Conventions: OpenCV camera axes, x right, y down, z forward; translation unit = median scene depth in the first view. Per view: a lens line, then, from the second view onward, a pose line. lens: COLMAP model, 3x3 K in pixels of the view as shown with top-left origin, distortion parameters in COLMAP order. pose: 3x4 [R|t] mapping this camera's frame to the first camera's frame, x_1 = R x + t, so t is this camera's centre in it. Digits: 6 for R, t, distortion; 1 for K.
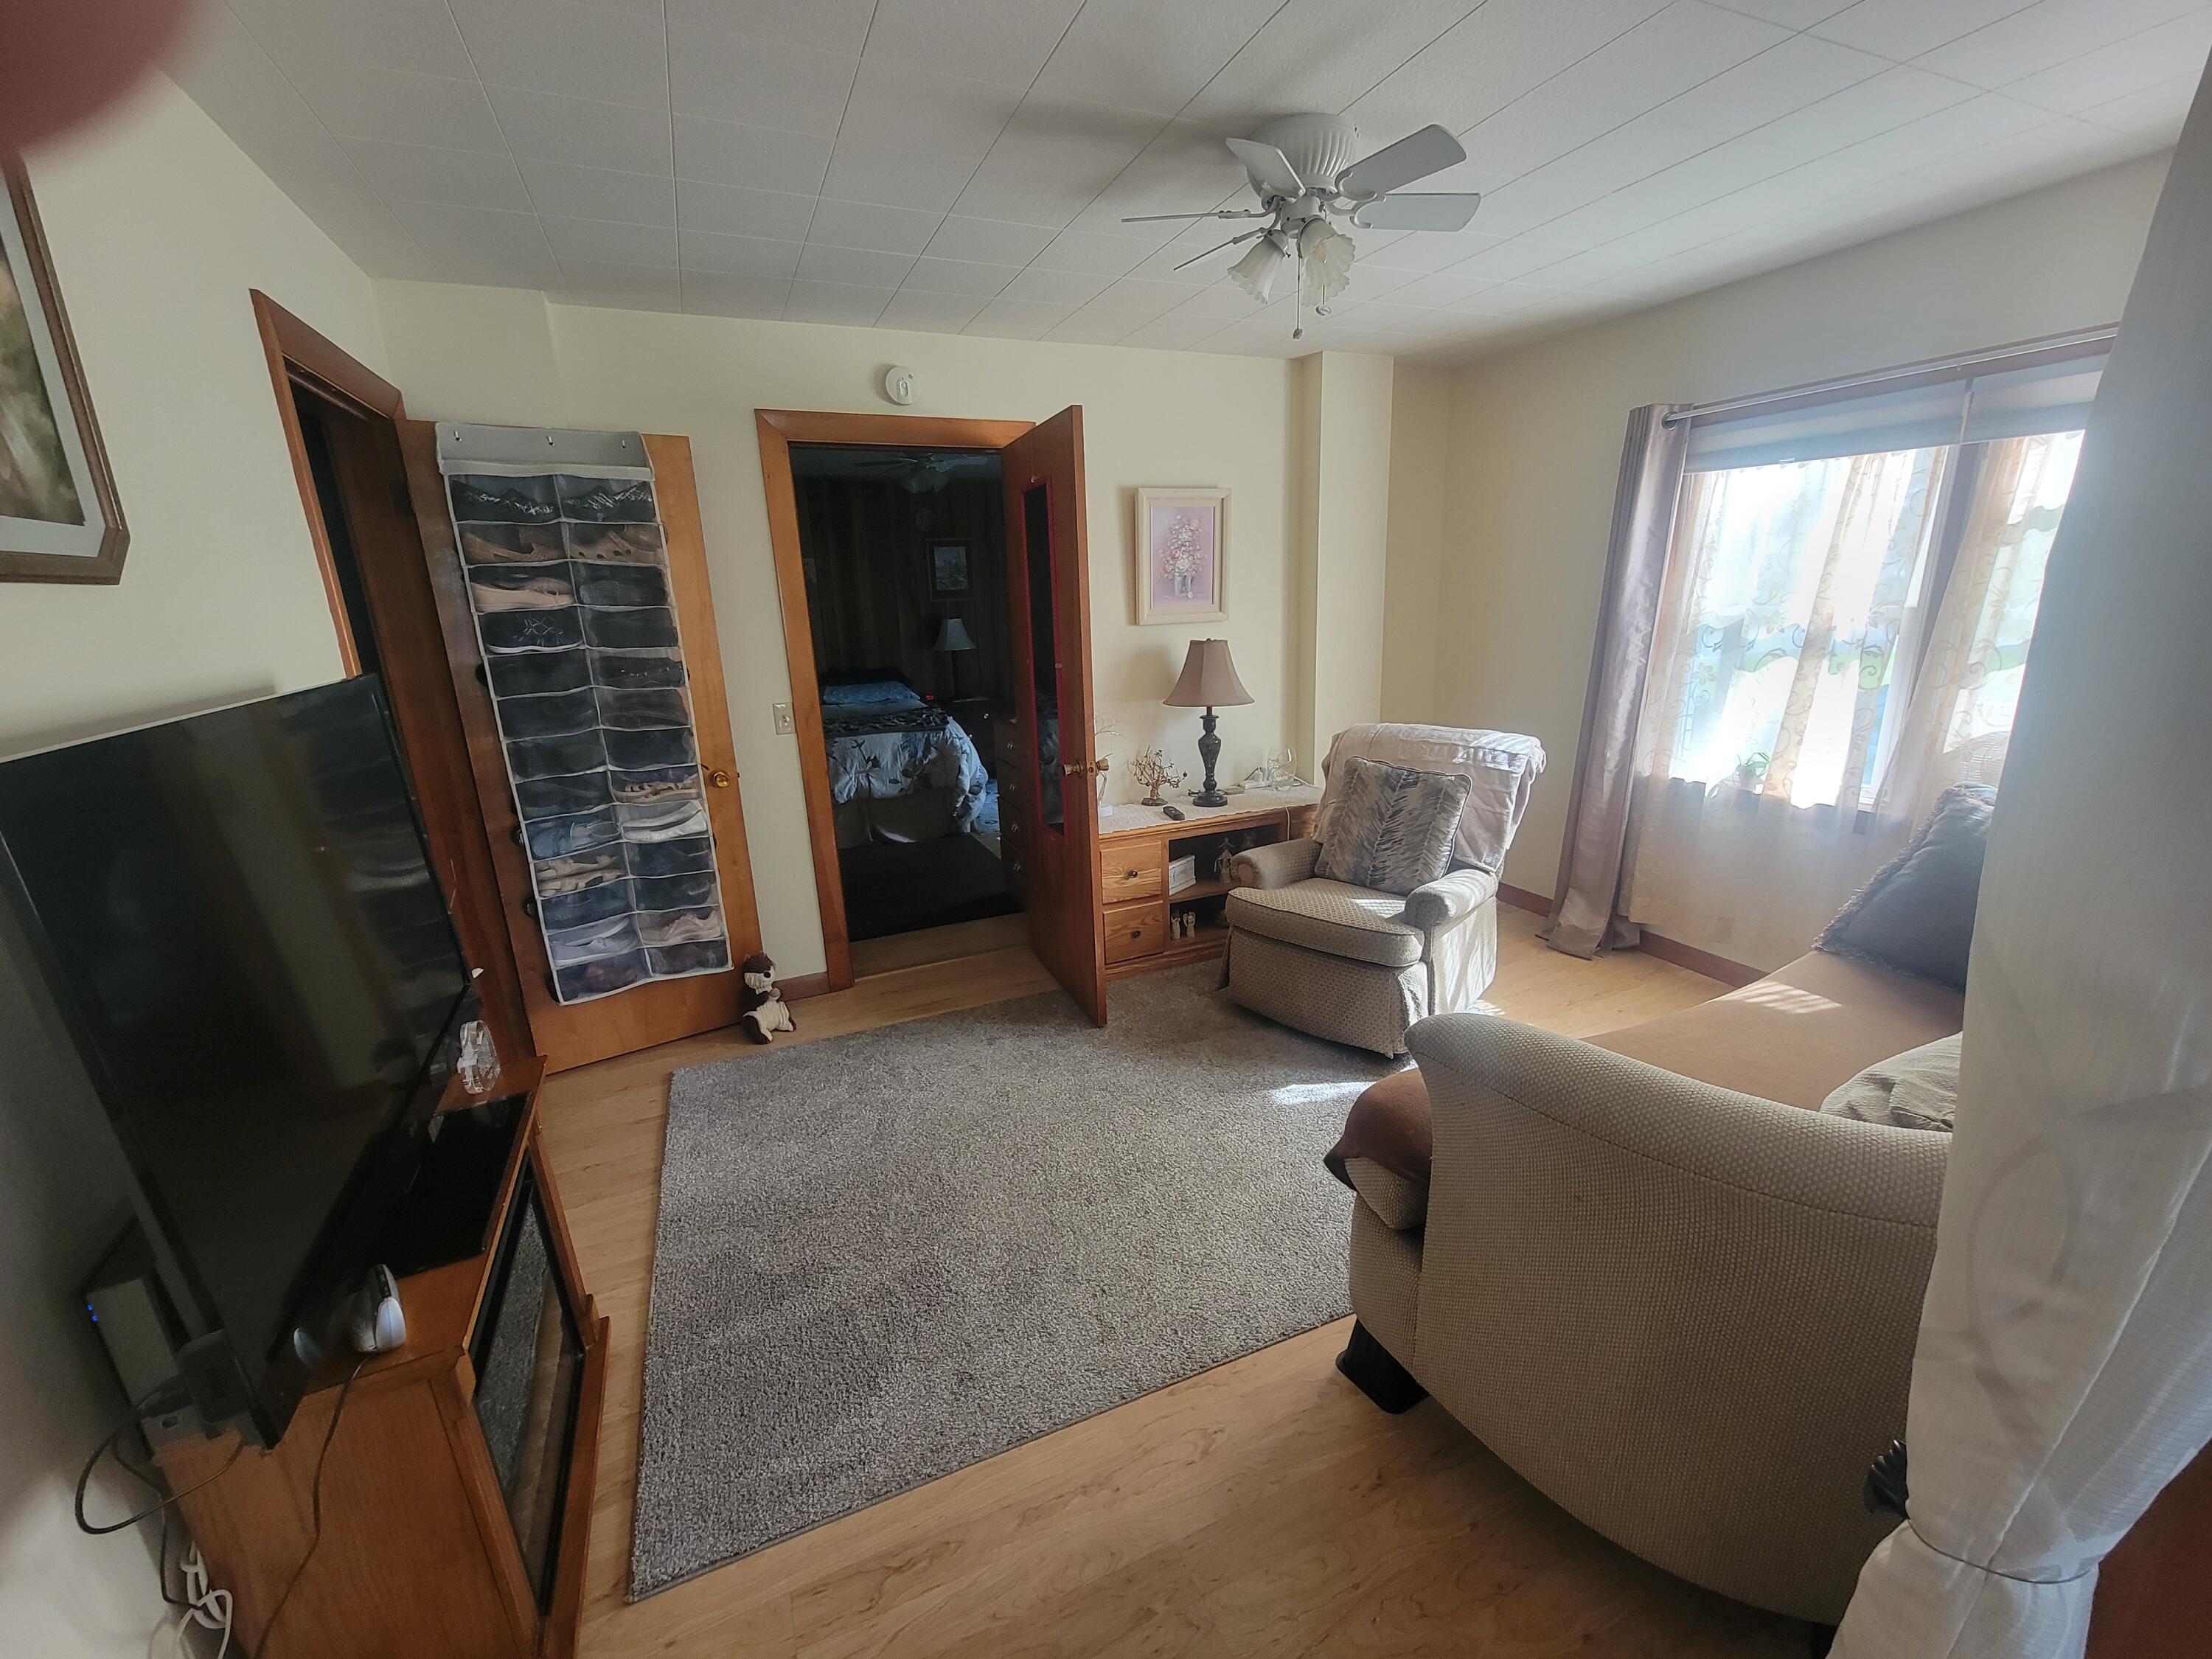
lens RADIAL K [[894.4, 0, 1109.9], [0, 894.4, 823.9], [0, 0, 1]] dist [-0.000419, -0.000003]
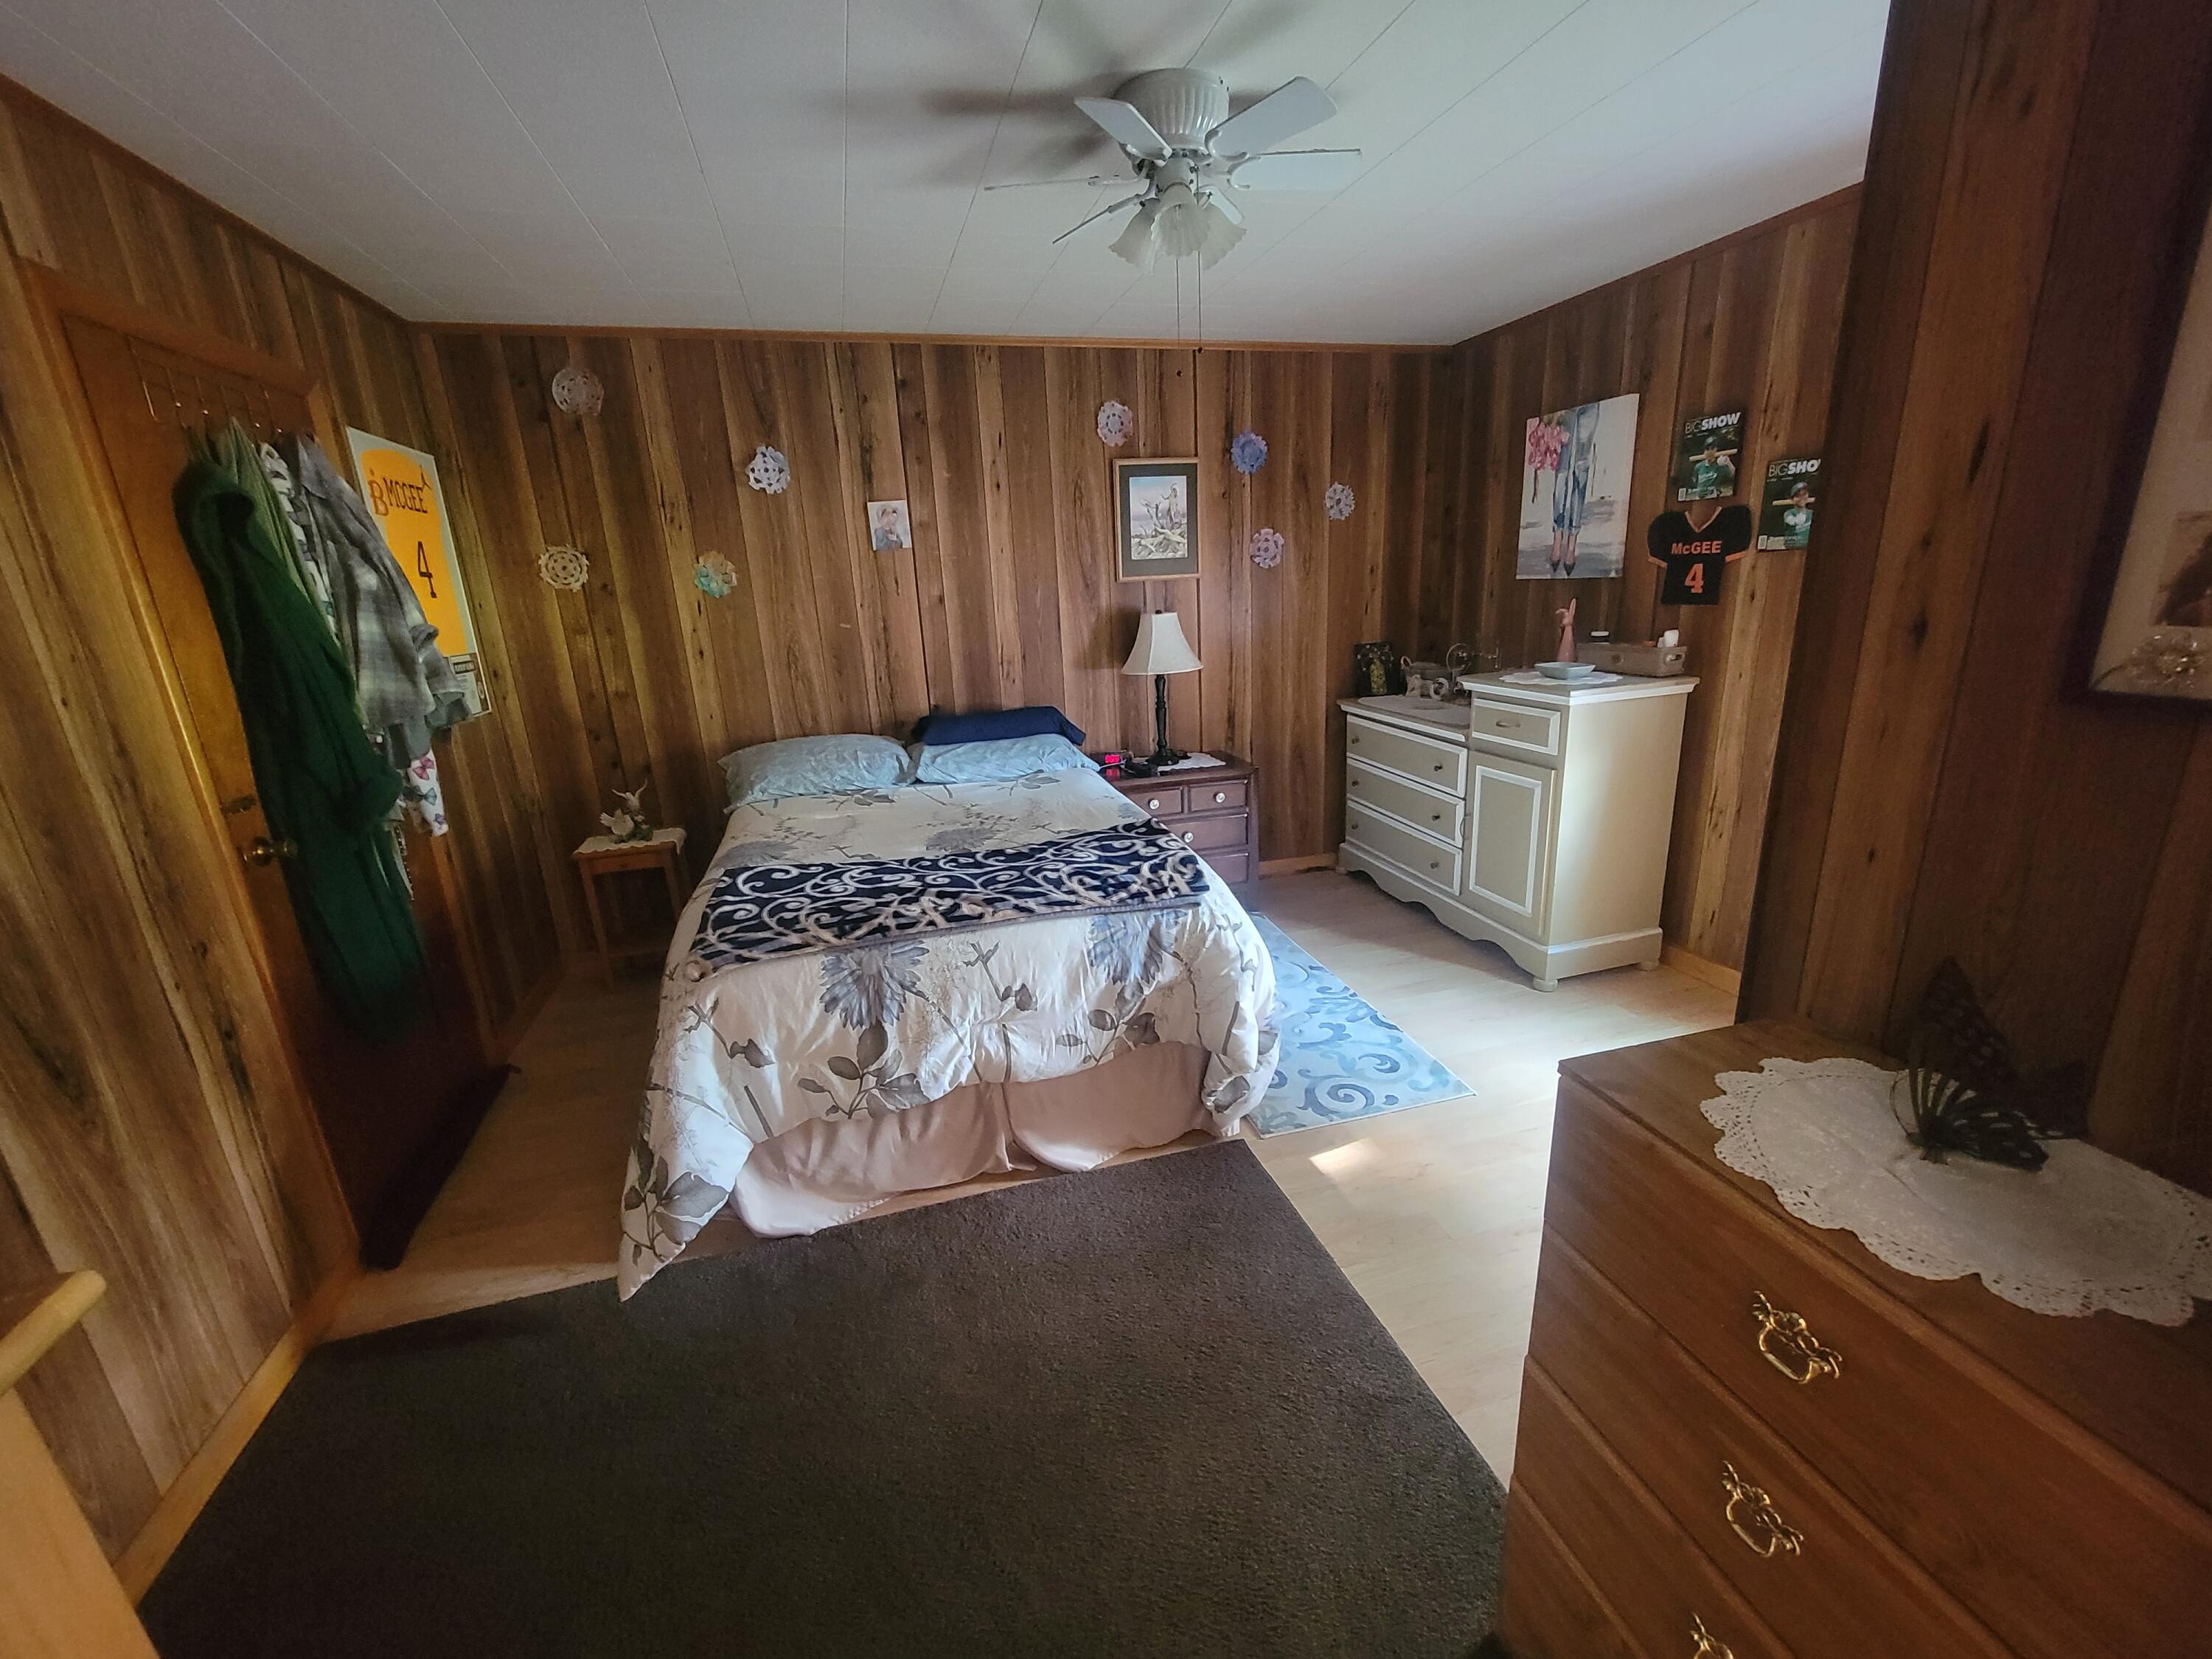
lens RADIAL K [[894.4, 0, 1109.2], [0, 894.4, 832.2], [0, 0, 1]] dist [-0.000419, -0.000003]
pose [[0.990640, 0.022218, -0.134677, -0.171759], [-0.019177, 0.999532, 0.023835, -0.146664], [0.135144, -0.021029, 0.990603, 0.612028]]
